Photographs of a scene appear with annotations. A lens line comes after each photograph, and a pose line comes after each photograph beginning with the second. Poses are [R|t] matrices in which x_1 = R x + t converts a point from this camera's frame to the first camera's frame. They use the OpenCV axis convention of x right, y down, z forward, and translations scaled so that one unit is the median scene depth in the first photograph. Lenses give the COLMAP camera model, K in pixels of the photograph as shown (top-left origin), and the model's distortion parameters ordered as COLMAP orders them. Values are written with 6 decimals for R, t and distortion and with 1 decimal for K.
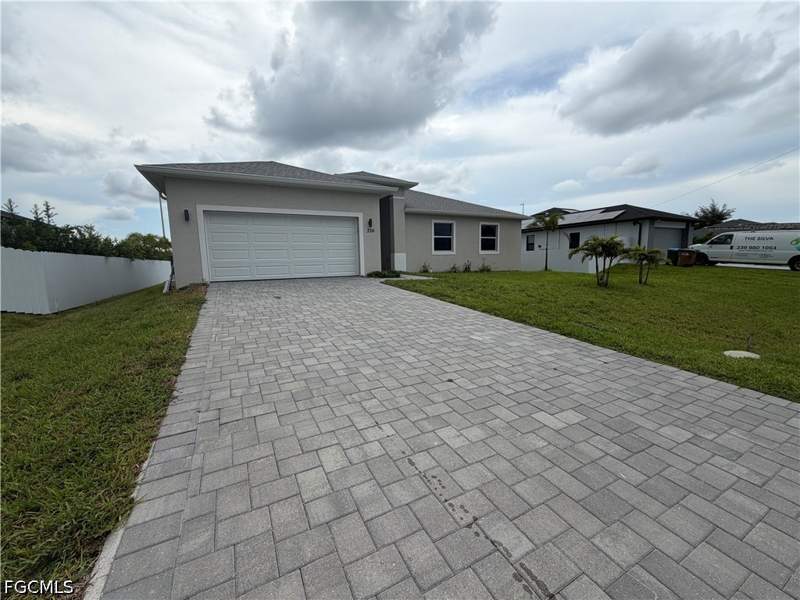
lens RADIAL K [[320.7, 0, 400.0], [0, 320.7, 300.0], [0, 0, 1]] dist [0.000205, 0.000081]
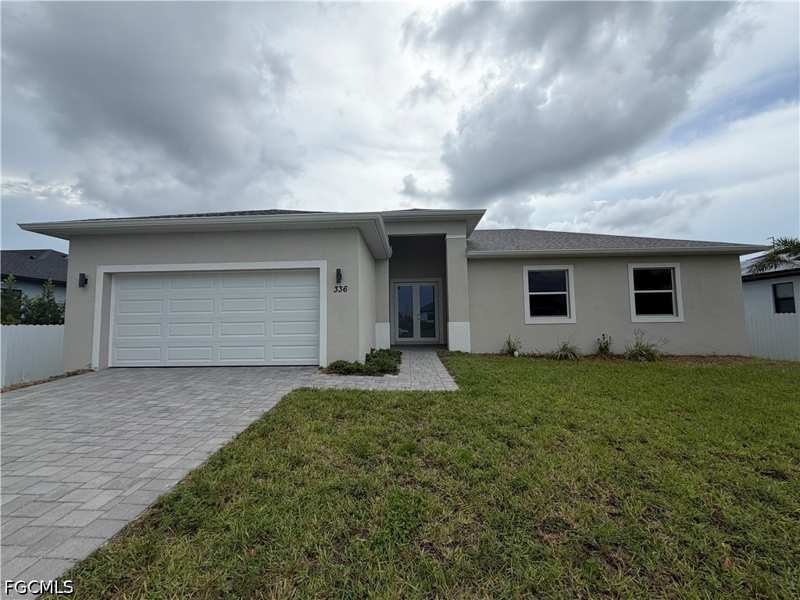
lens RADIAL K [[322.1, 0, 400.2], [0, 322.1, 286.5], [0, 0, 1]] dist [0.000605, 0.000117]
pose [[0.866412, -0.049111, -0.496909, 0.196450], [-0.063794, 0.976109, -0.207704, -0.070176], [0.495238, 0.211657, 0.842580, 0.373542]]
